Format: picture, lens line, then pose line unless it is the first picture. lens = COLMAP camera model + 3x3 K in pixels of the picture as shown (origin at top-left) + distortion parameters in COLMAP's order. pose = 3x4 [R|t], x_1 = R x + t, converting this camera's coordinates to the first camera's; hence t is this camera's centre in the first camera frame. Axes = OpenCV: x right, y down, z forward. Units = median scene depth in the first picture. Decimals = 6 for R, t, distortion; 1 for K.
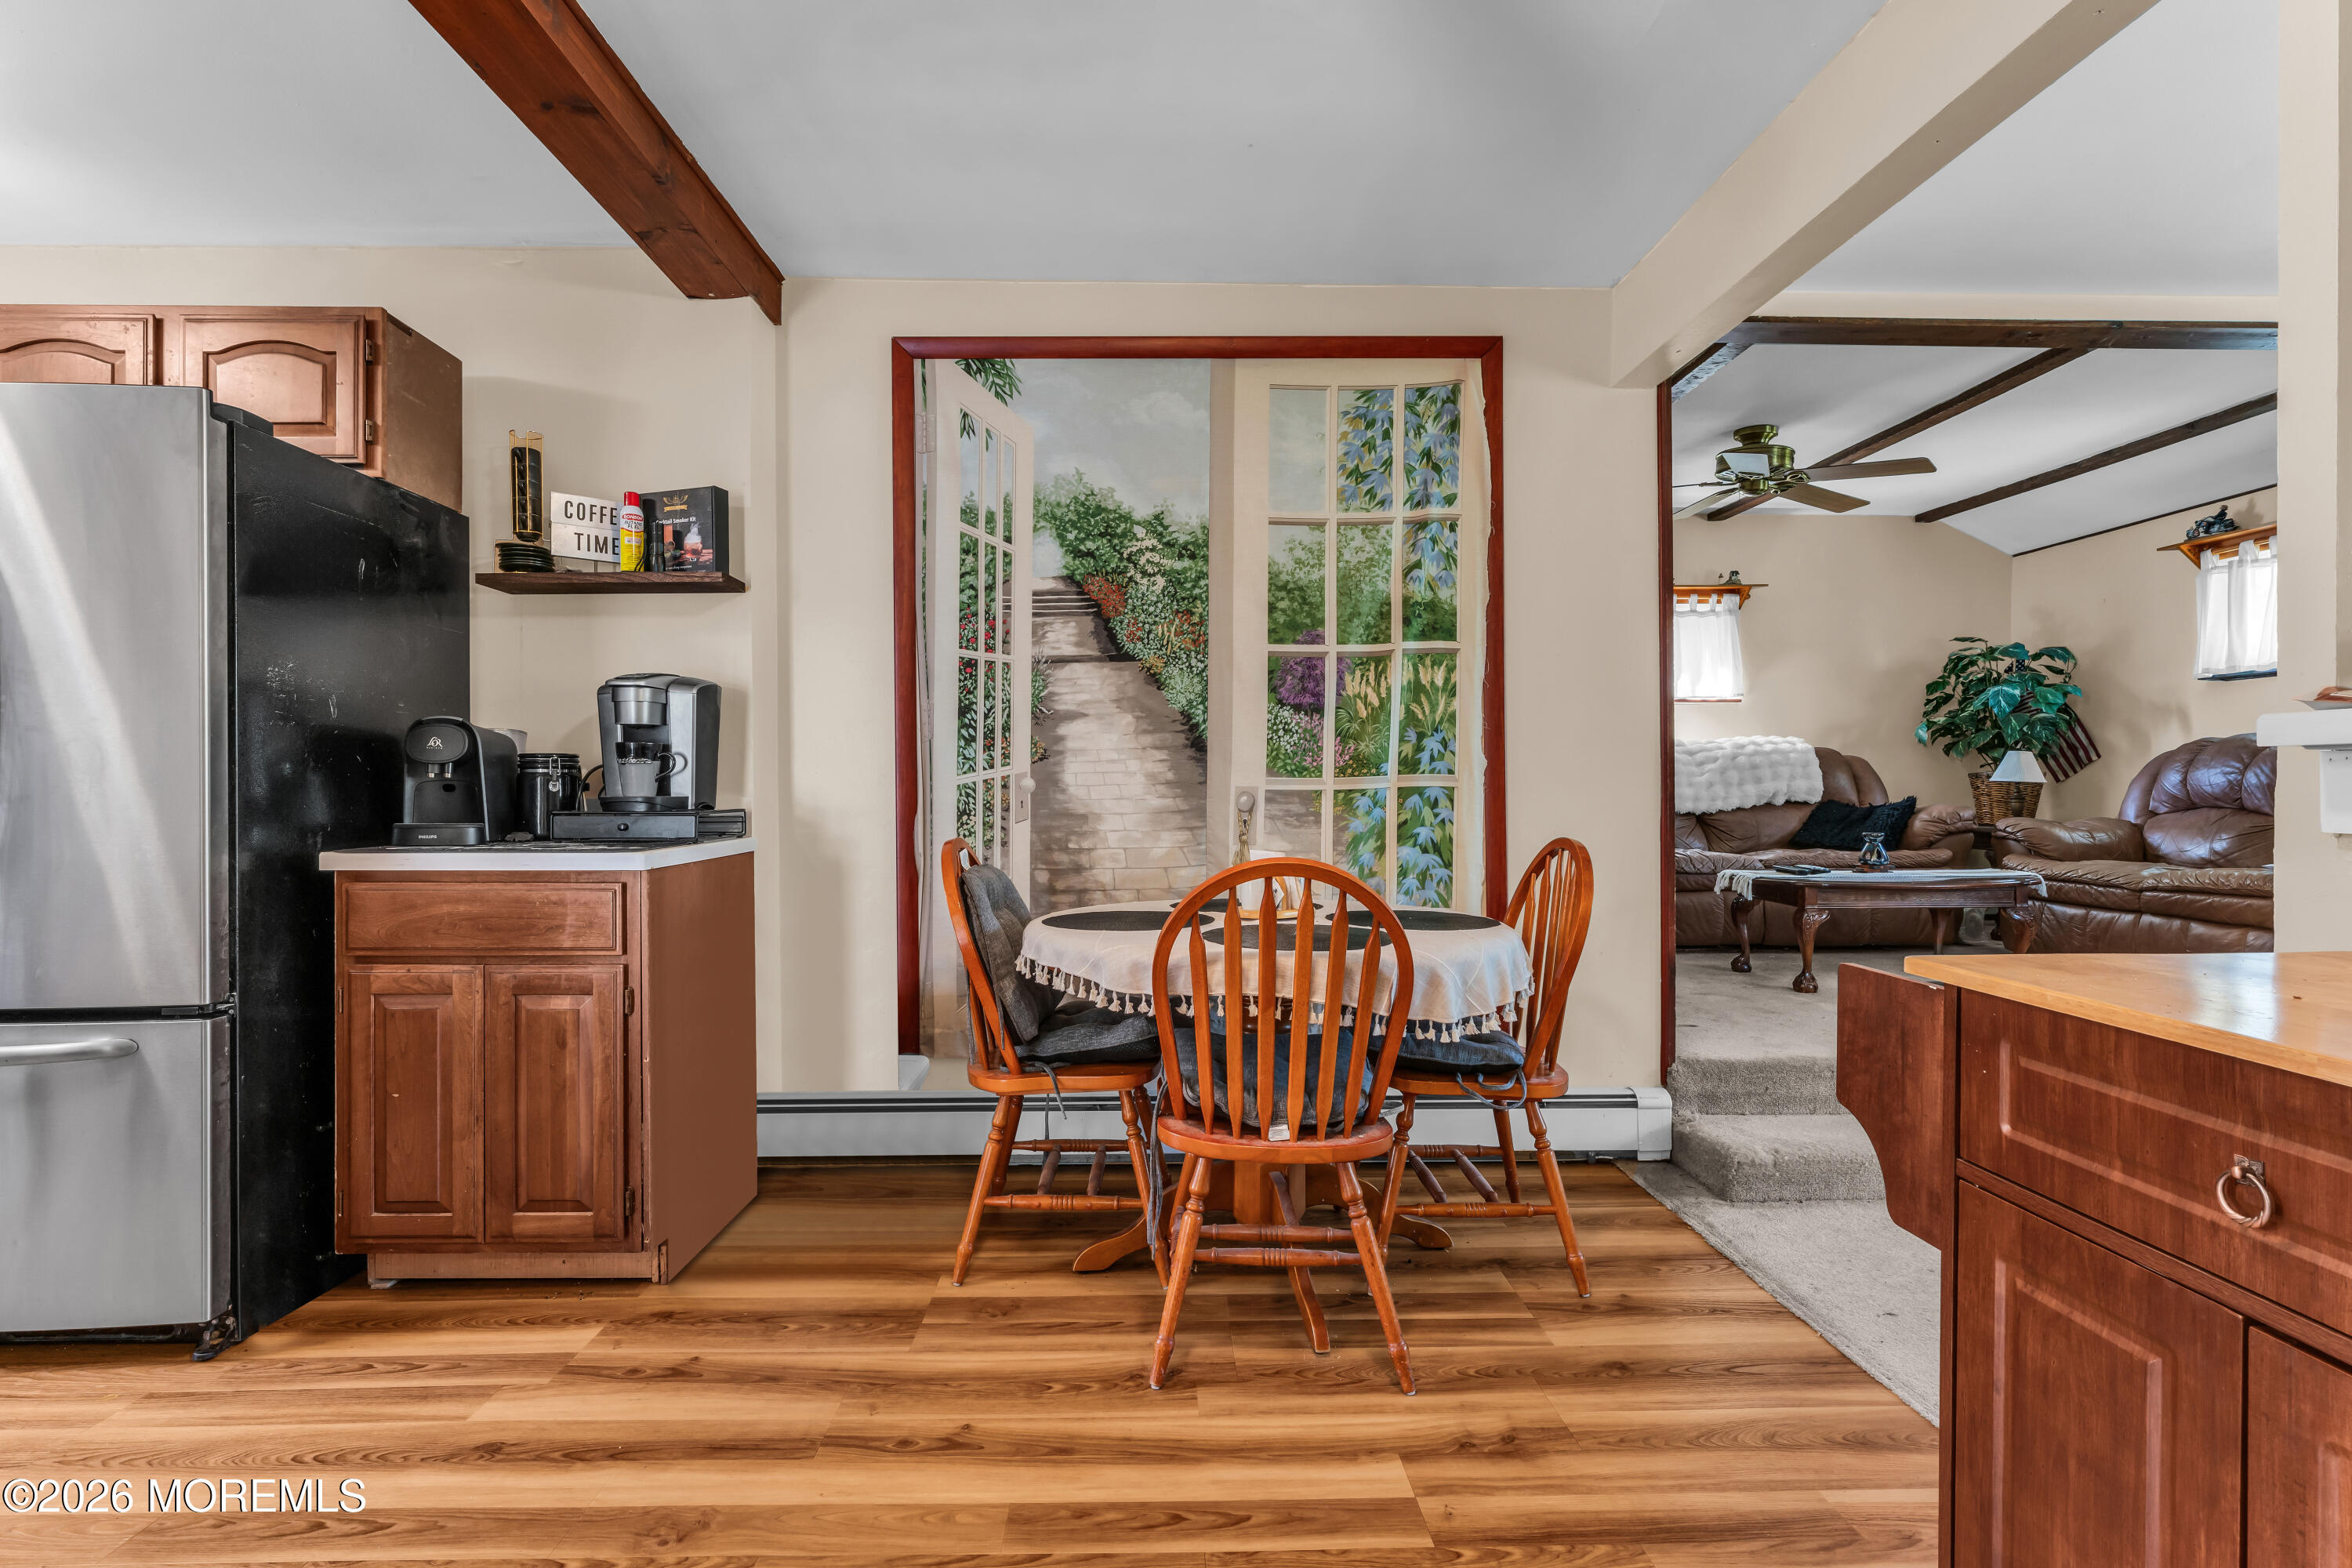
lens RADIAL K [[1098.8, 0, 1171.7], [0, 1098.8, 788.1], [0, 0, 1]] dist [-0.001659, -0.000370]
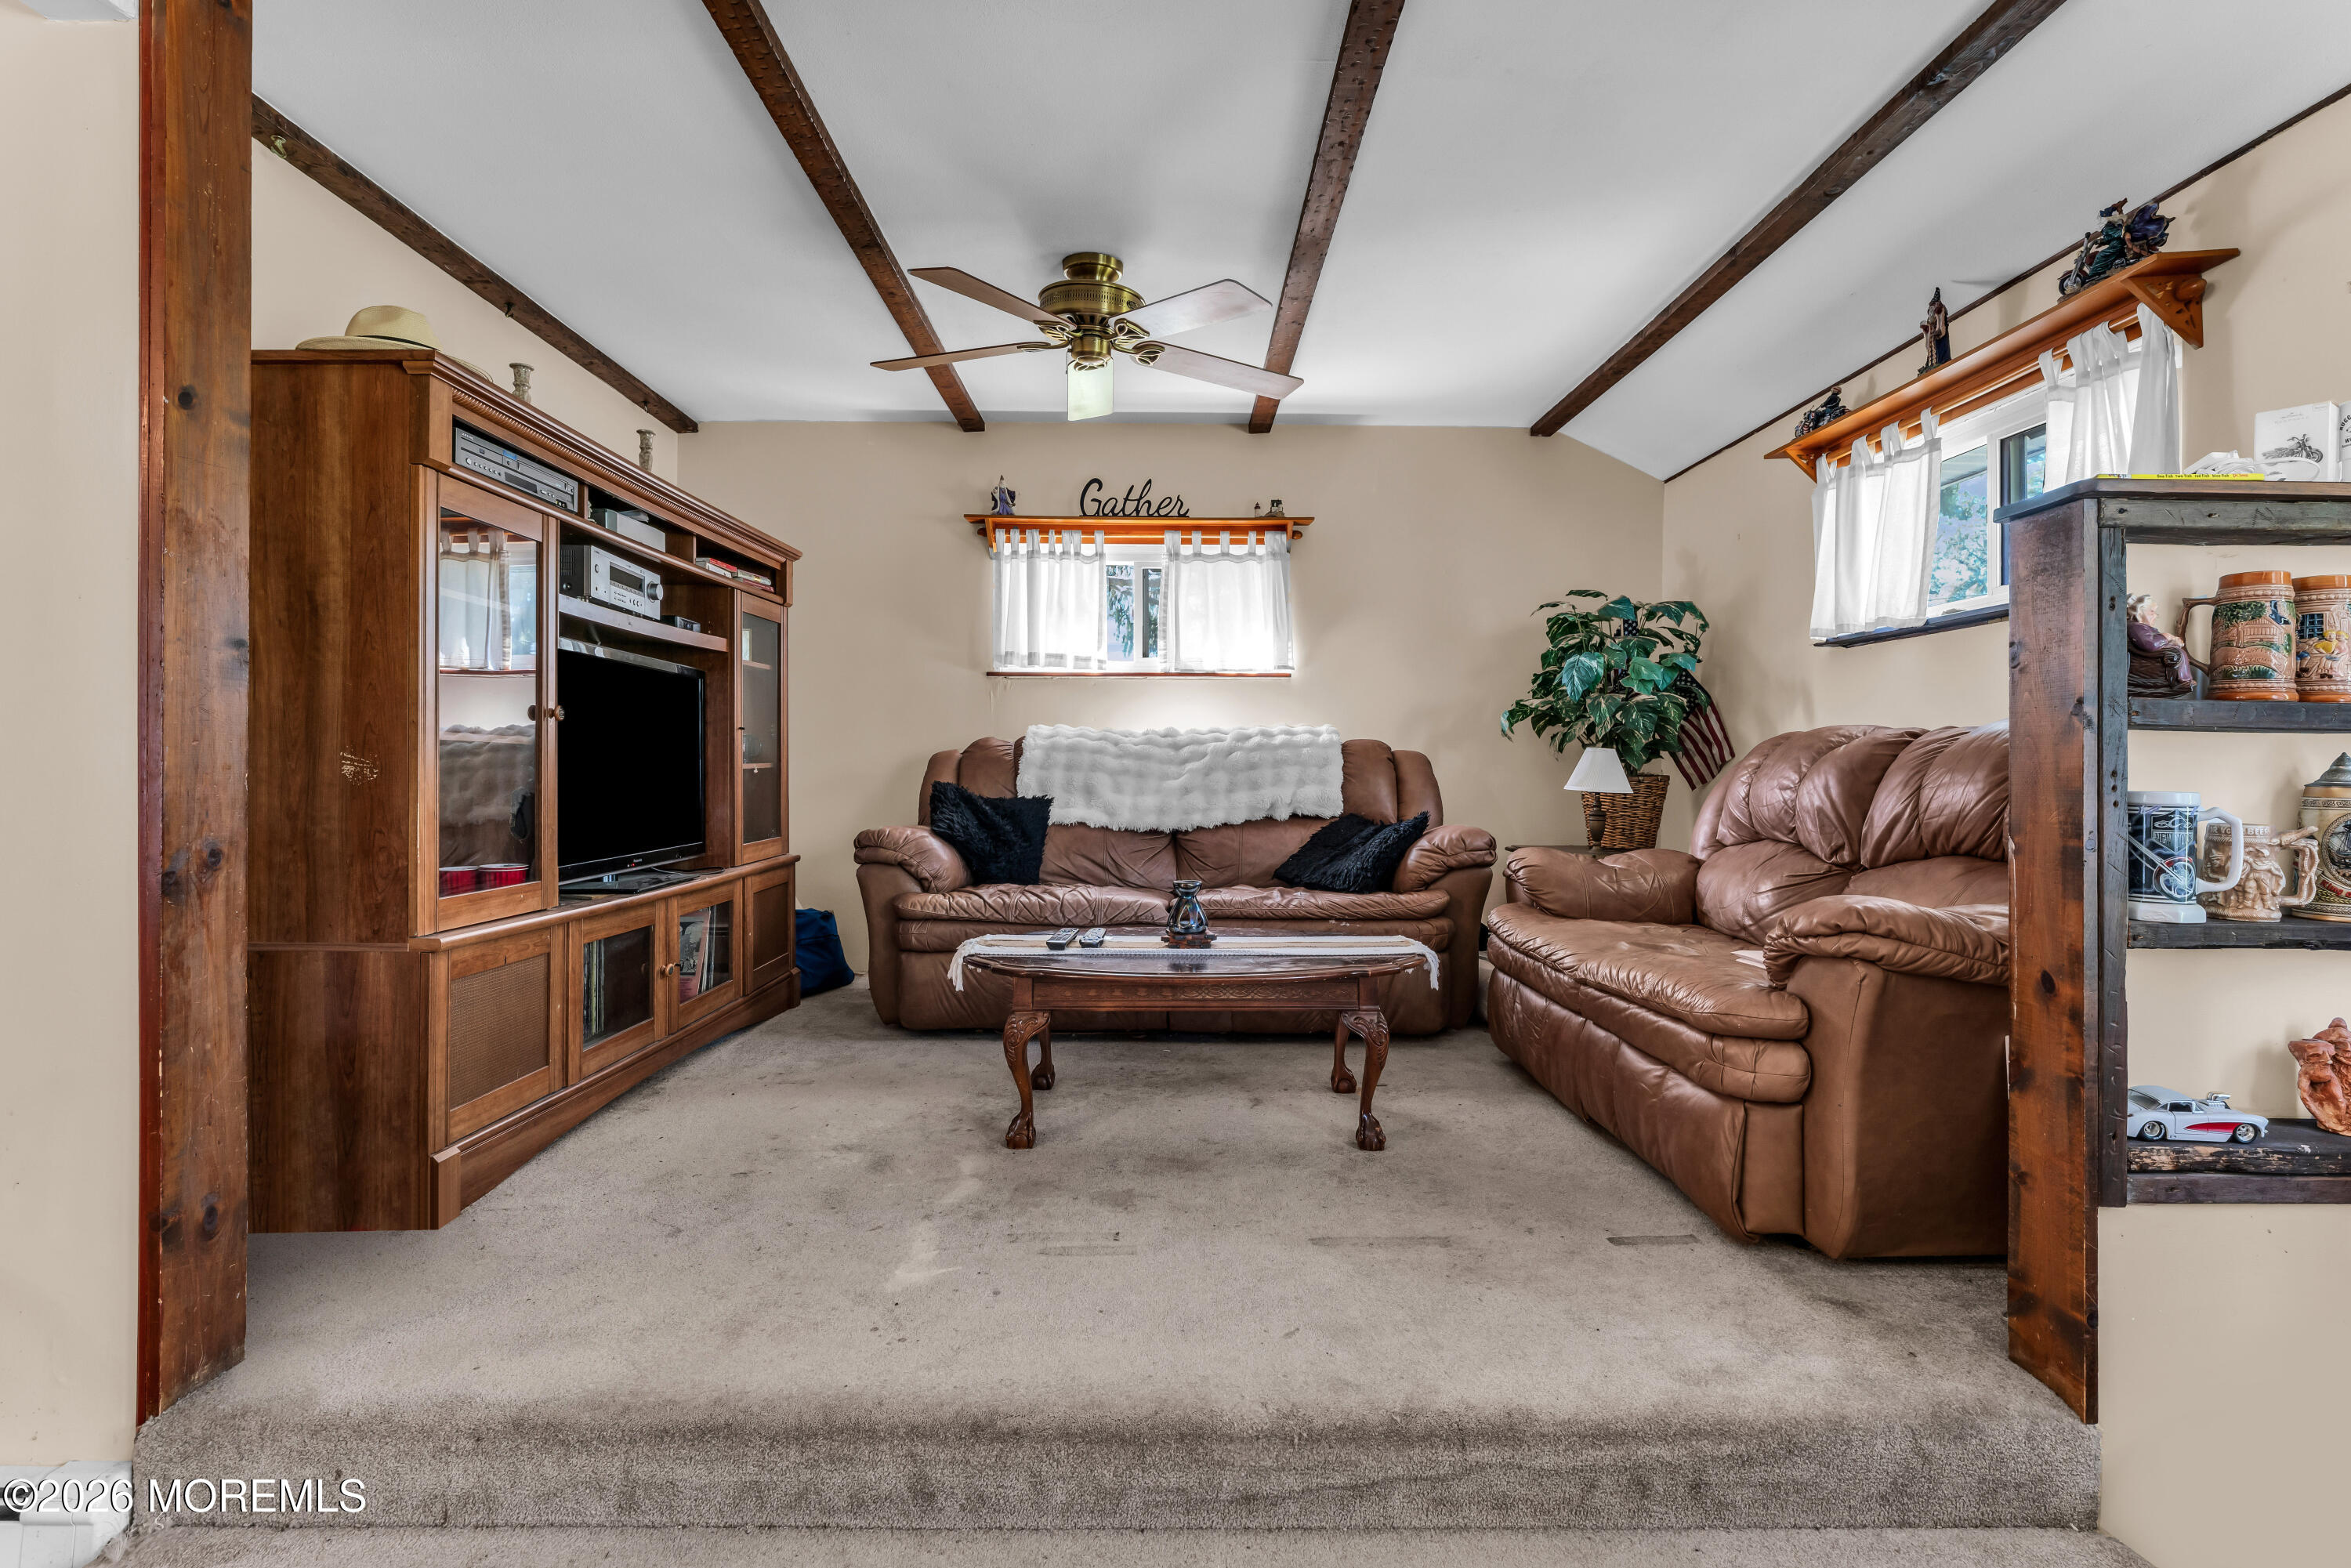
lens RADIAL K [[1087.9, 0, 1182.3], [0, 1087.9, 759.1], [0, 0, 1]] dist [-0.000013, -0.000487]
pose [[0.999953, 0.006187, -0.007506, 0.914339], [-0.006223, 0.999969, -0.004754, -0.038319], [0.007477, 0.004800, 0.999961, 0.535003]]
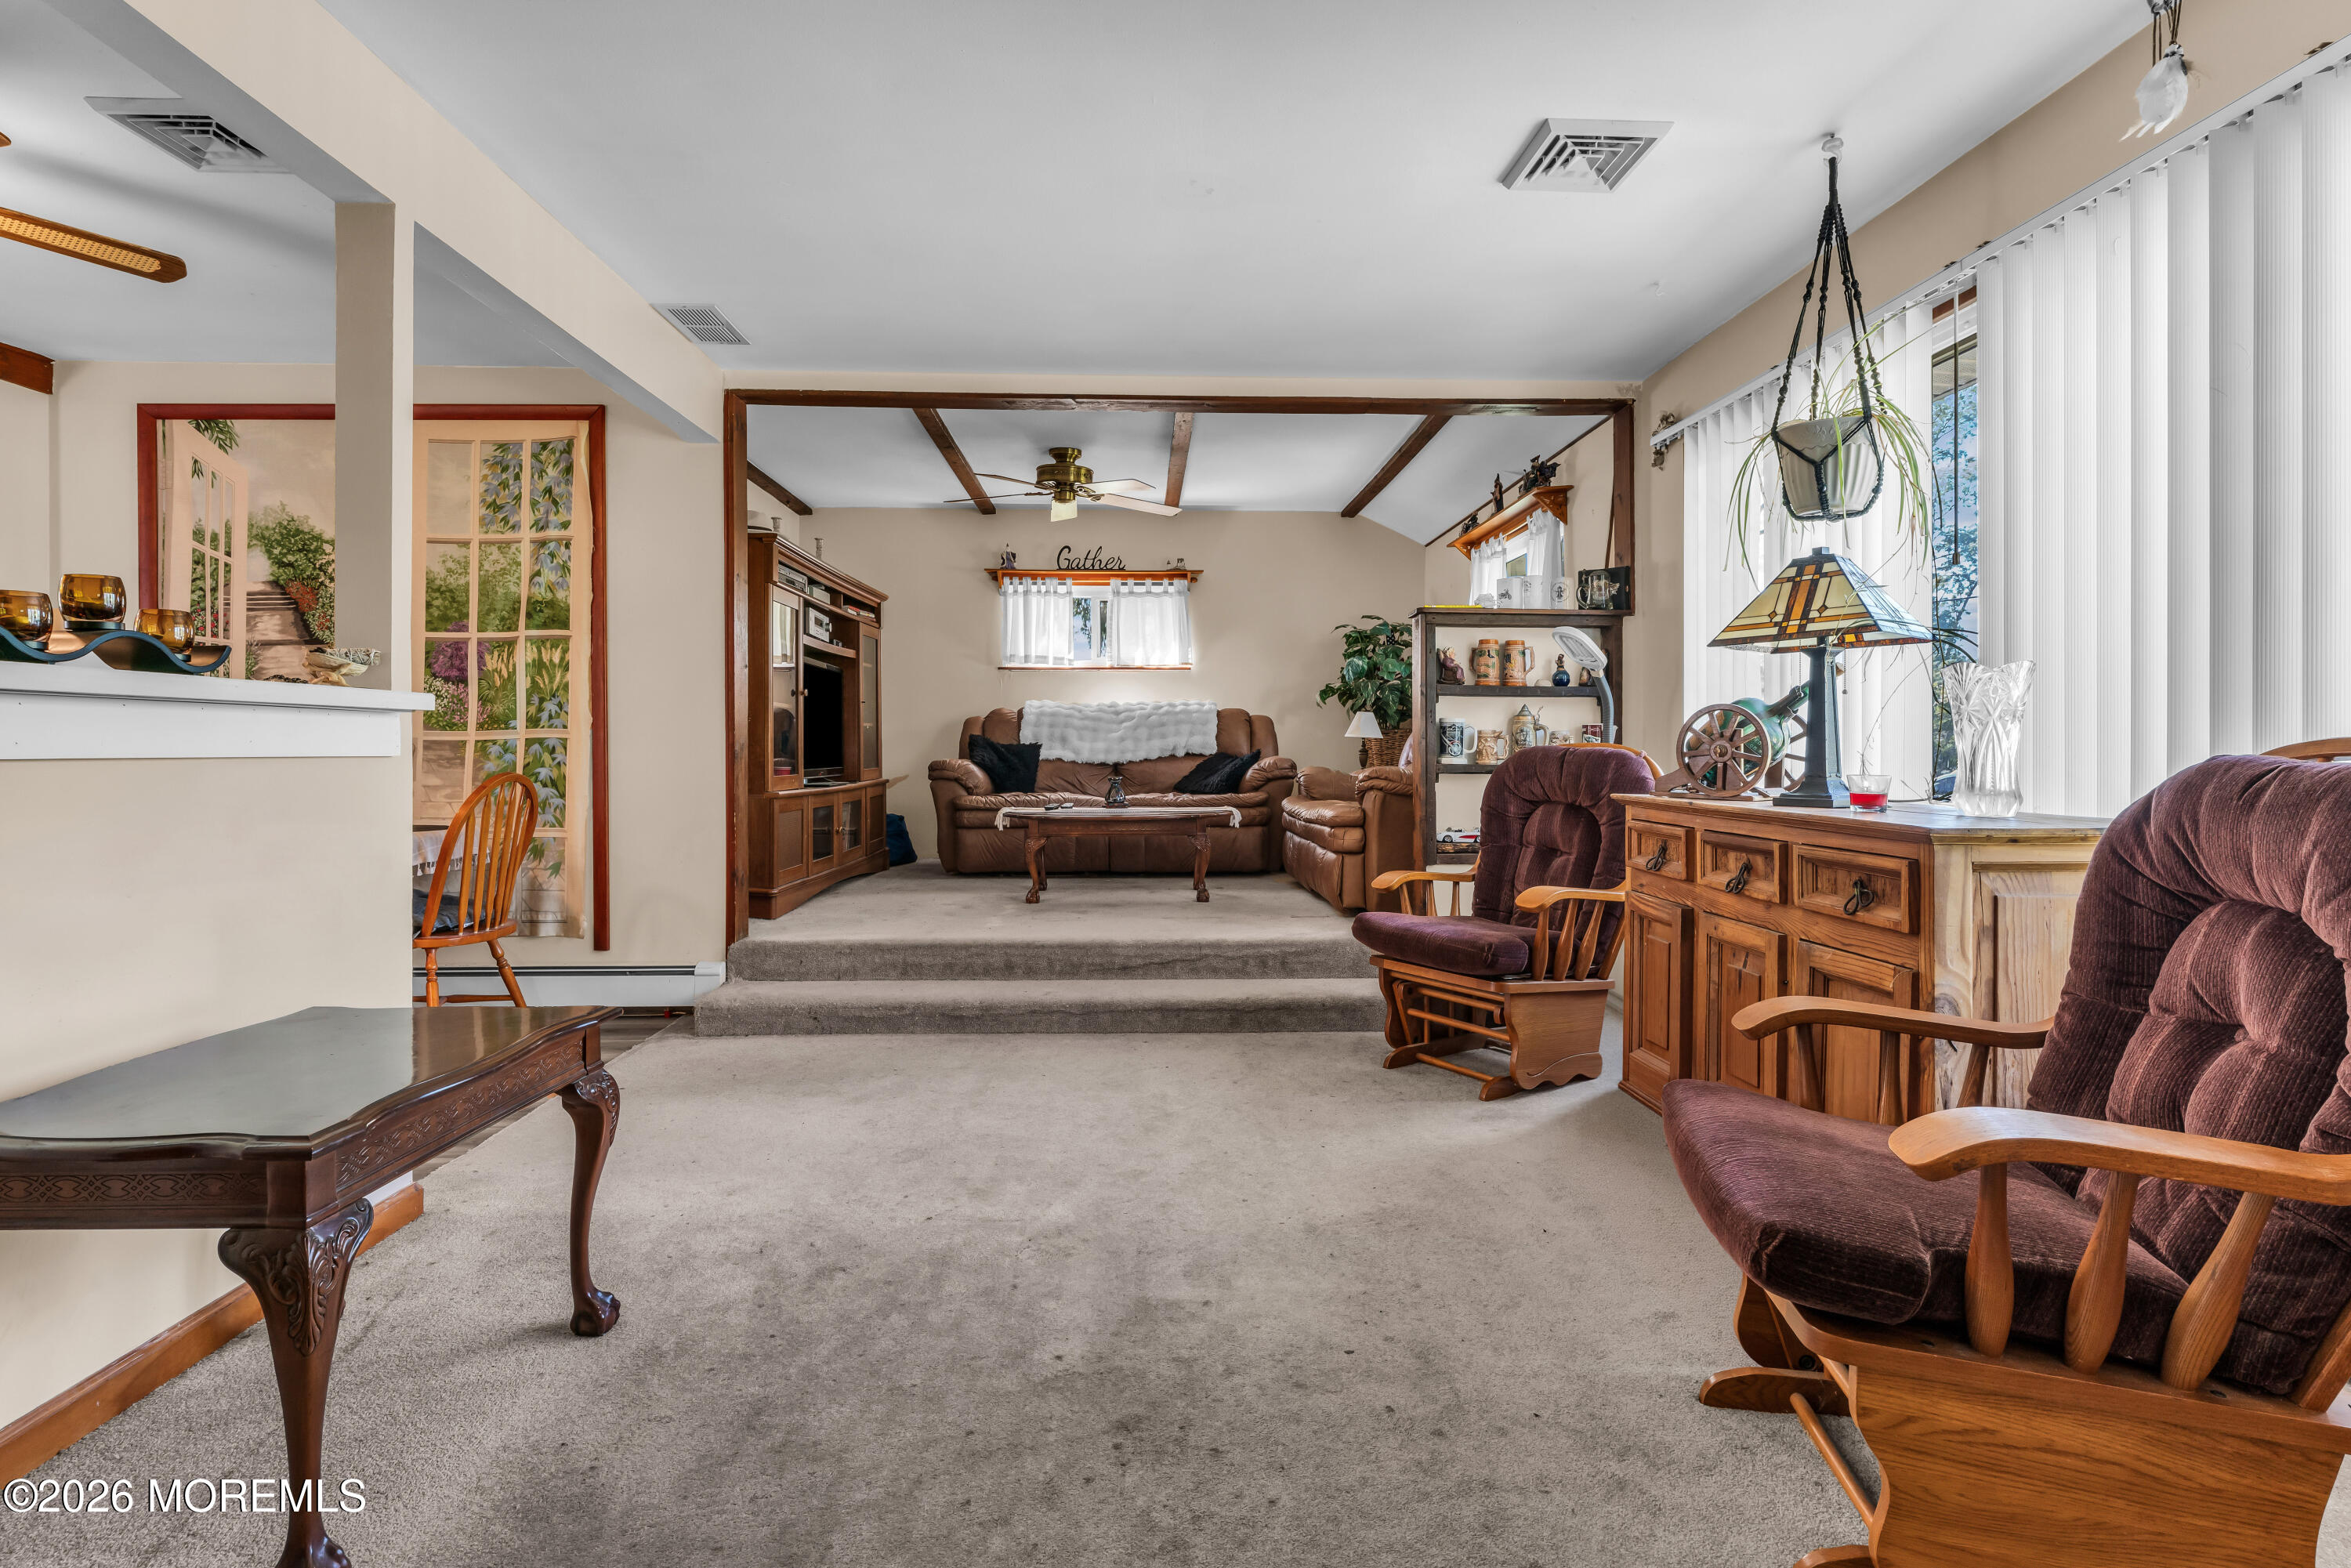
lens RADIAL K [[1098.2, 0, 1176.1], [0, 1098.2, 742.8], [0, 0, 1]] dist [-0.001734, -0.000216]
pose [[0.999894, 0.001514, 0.014489, 0.985468], [-0.001467, 0.999994, -0.003238, 0.008044], [-0.014494, 0.003217, 0.999890, -0.357146]]
